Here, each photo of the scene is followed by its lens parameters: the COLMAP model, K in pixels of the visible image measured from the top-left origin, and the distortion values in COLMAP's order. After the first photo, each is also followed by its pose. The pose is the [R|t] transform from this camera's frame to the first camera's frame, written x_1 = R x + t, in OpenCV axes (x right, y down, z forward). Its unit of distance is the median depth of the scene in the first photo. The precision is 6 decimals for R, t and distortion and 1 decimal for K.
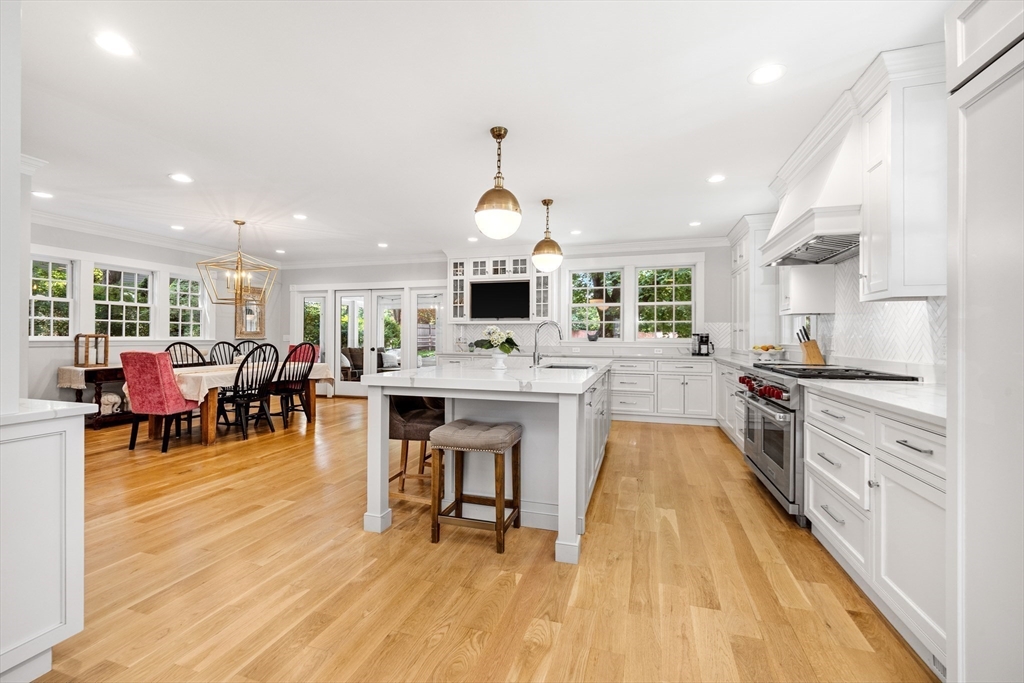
lens RADIAL K [[432.9, 0, 509.1], [0, 432.9, 338.2], [0, 0, 1]] dist [0.002253, -0.000047]
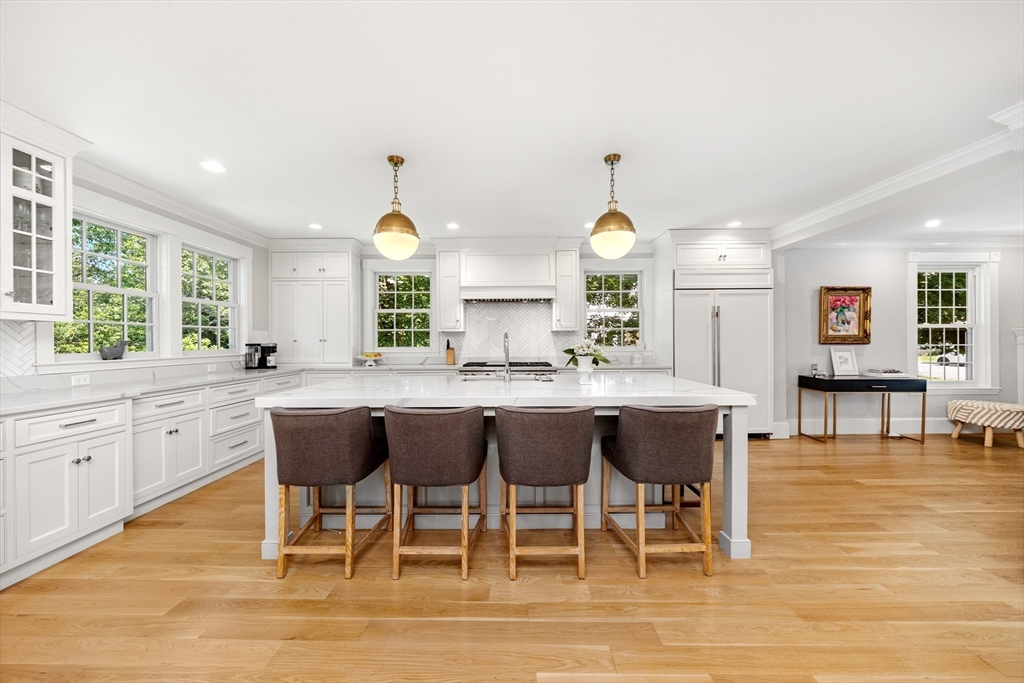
lens RADIAL K [[367.5, 0, 511.3], [0, 367.5, 344.4], [0, 0, 1]] dist [-0.008240, -0.000005]
pose [[-0.286216, -0.010341, 0.958109, -0.363115], [0.005020, 0.999912, 0.012291, -0.014315], [-0.958152, 0.008327, -0.286139, 0.671514]]
